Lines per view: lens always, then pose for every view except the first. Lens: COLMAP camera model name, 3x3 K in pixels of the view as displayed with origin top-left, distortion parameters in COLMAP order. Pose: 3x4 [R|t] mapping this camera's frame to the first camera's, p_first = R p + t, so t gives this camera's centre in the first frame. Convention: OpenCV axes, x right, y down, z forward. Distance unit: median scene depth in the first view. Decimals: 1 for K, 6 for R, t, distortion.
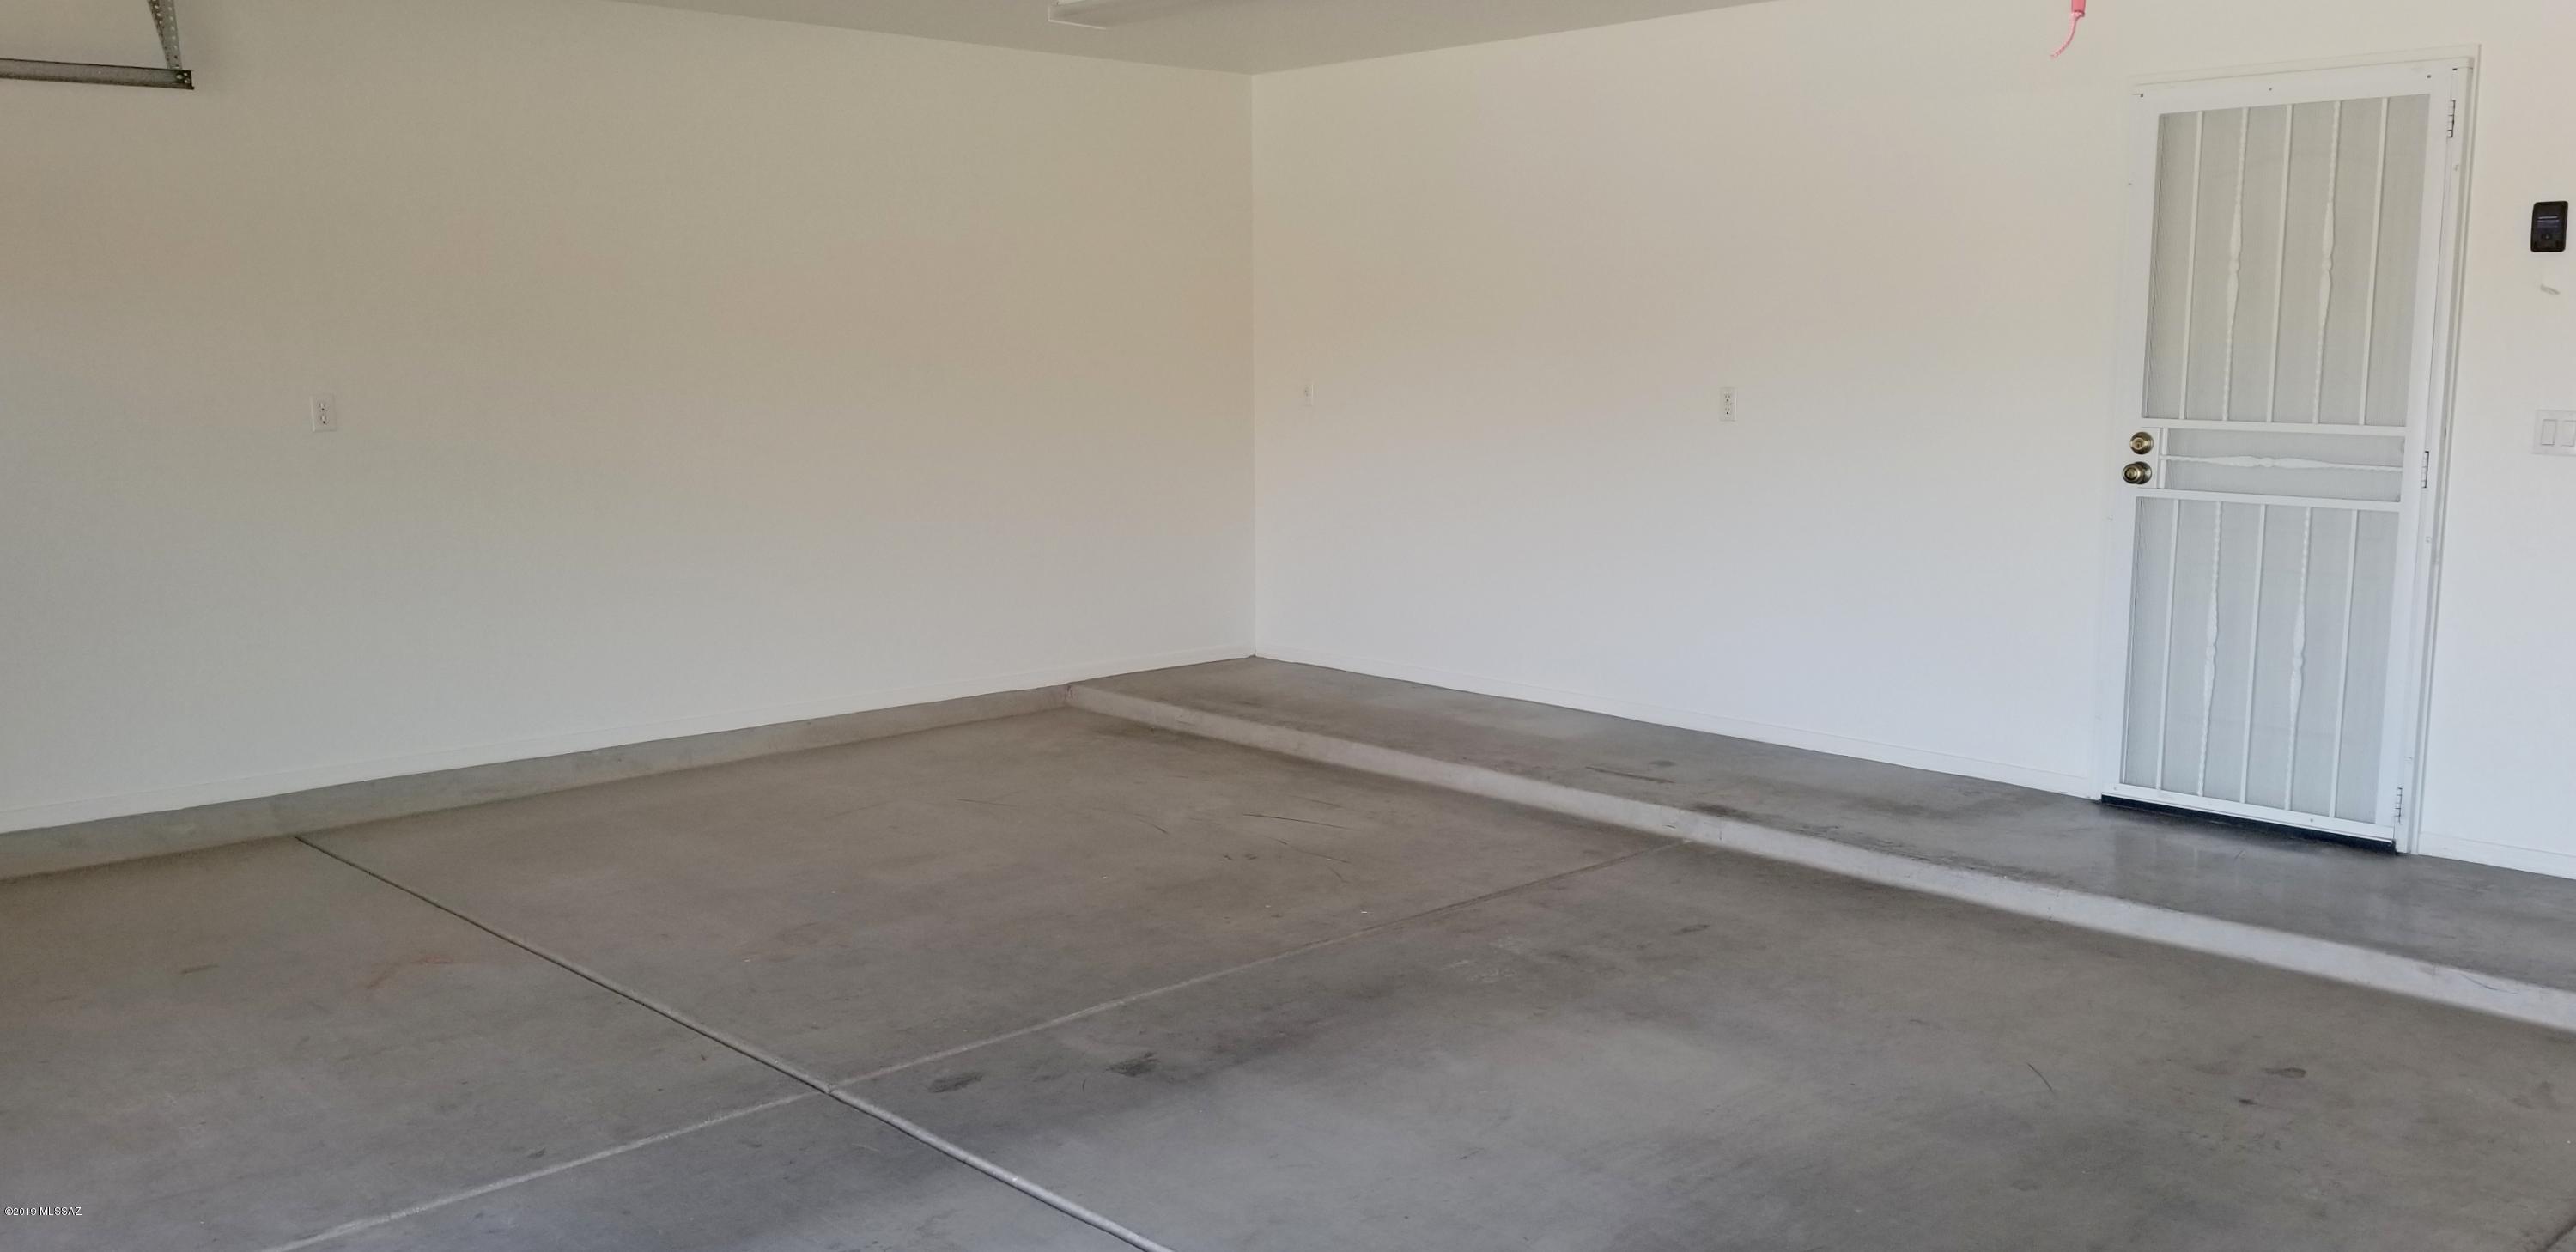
lens RADIAL K [[1989.9, 0, 1288.0], [0, 1989.9, 626.0], [0, 0, 1]] dist [0.113908, -0.169376]
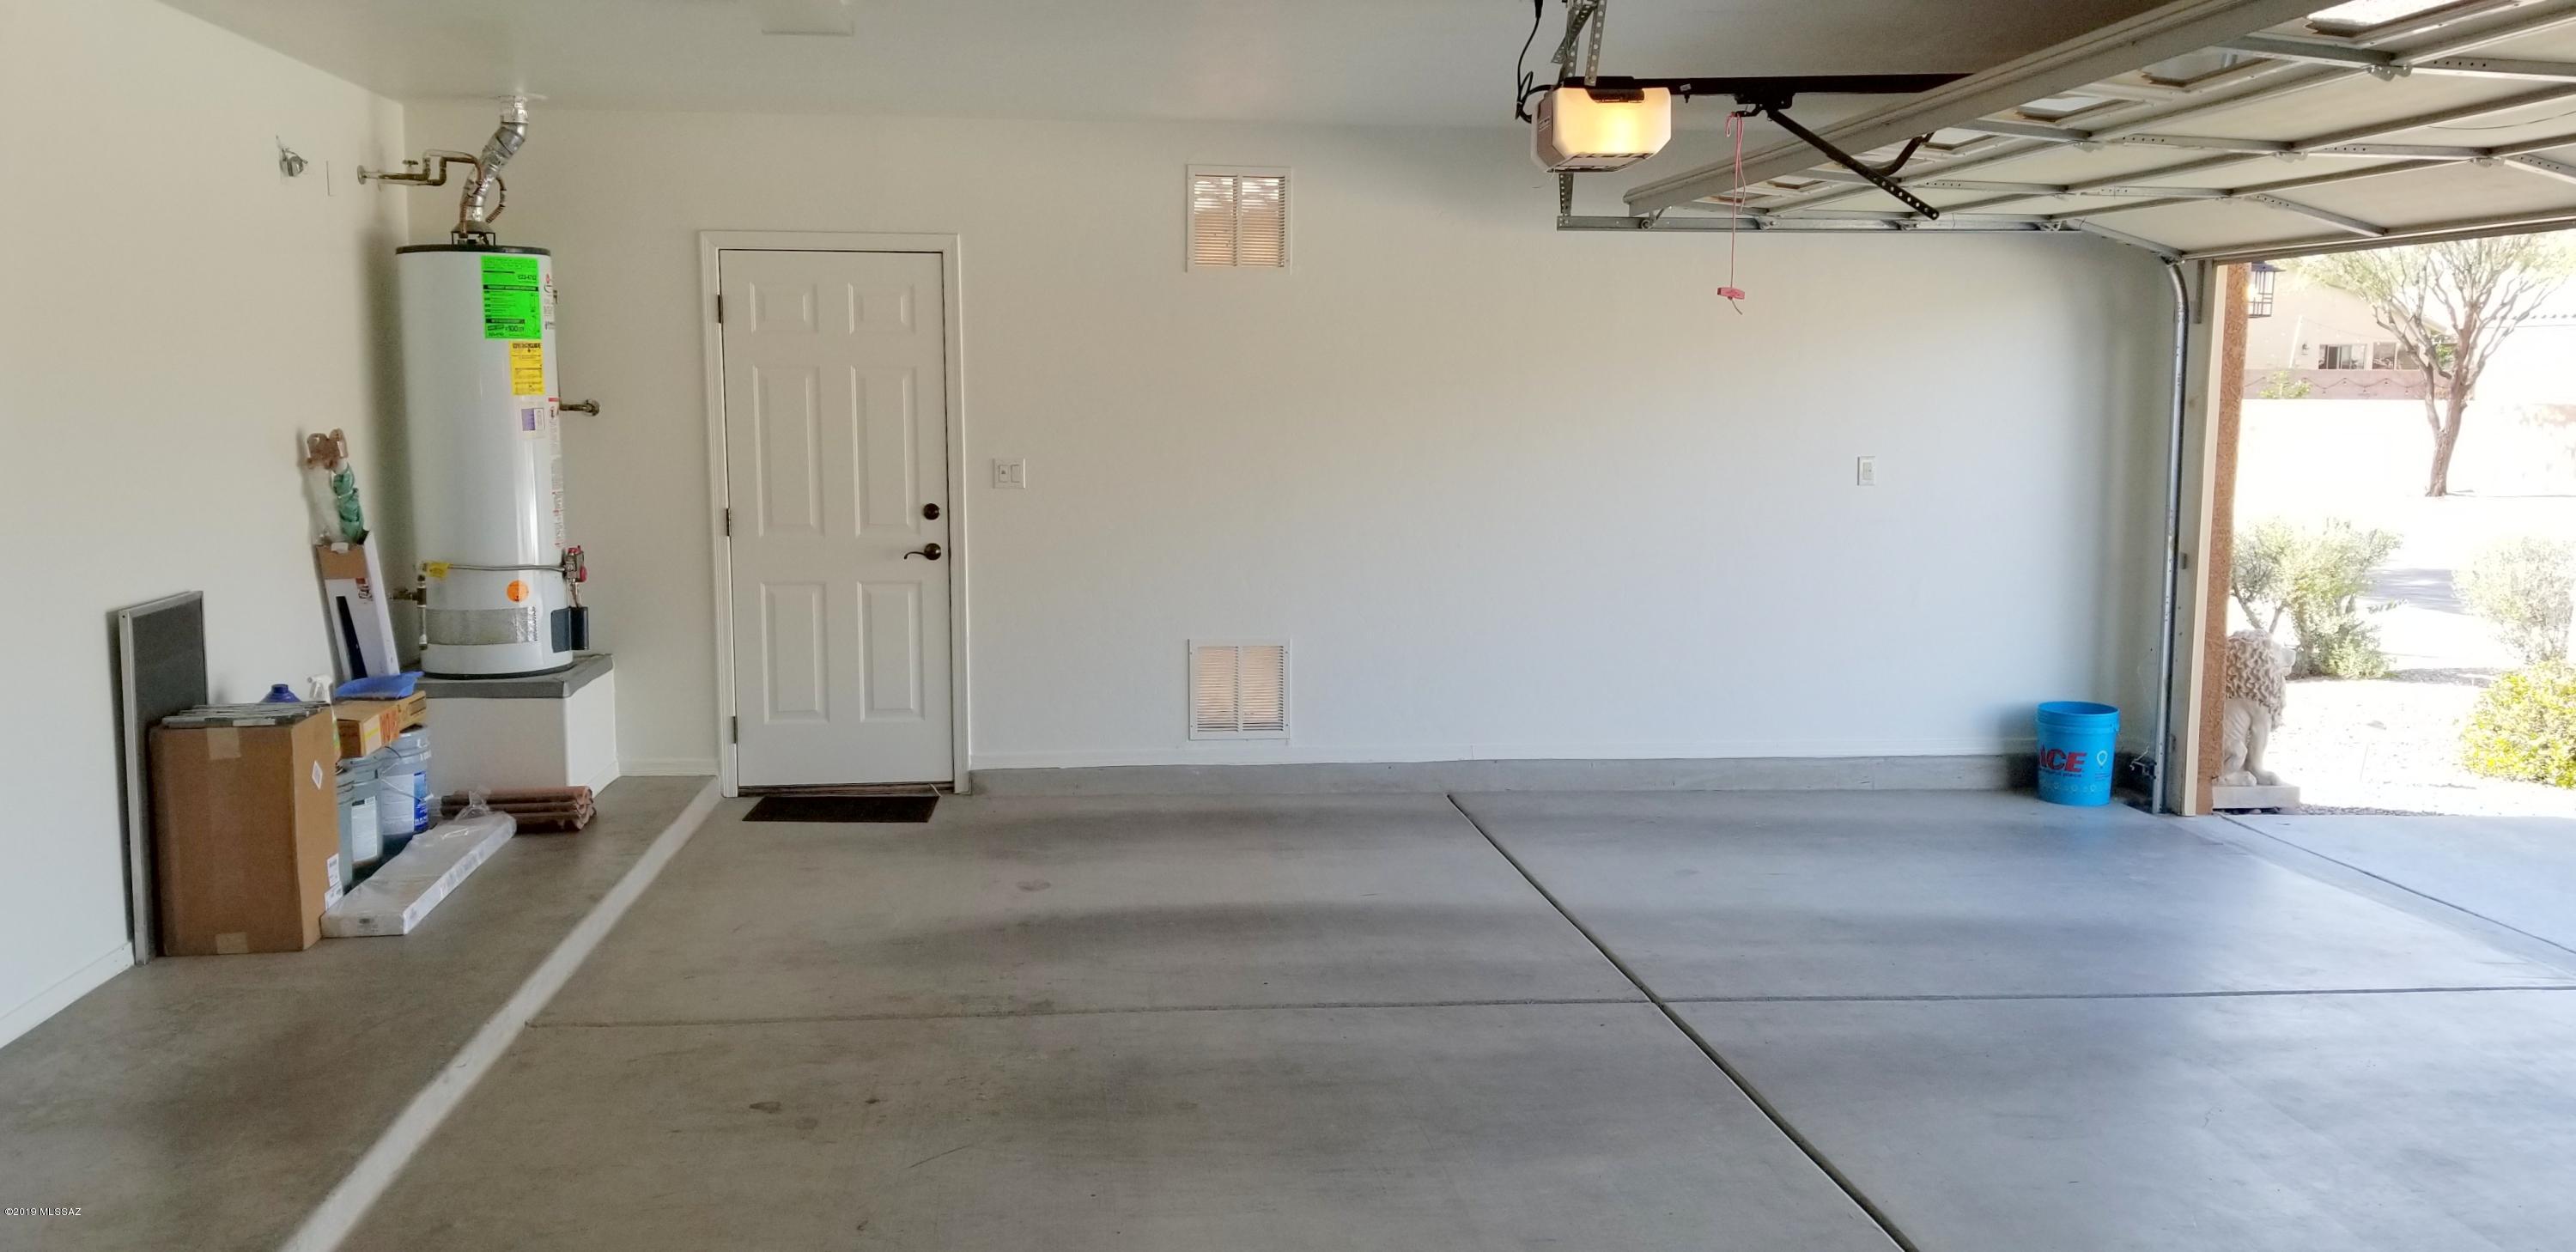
lens RADIAL K [[1989.9, 0, 1288.0], [0, 1989.9, 626.0], [0, 0, 1]] dist [0.113908, -0.169376]
pose [[-0.799571, -0.072345, 0.596198, -0.374752], [0.081951, 0.970290, 0.227644, -0.268375], [-0.594954, 0.230876, -0.769887, 1.713173]]
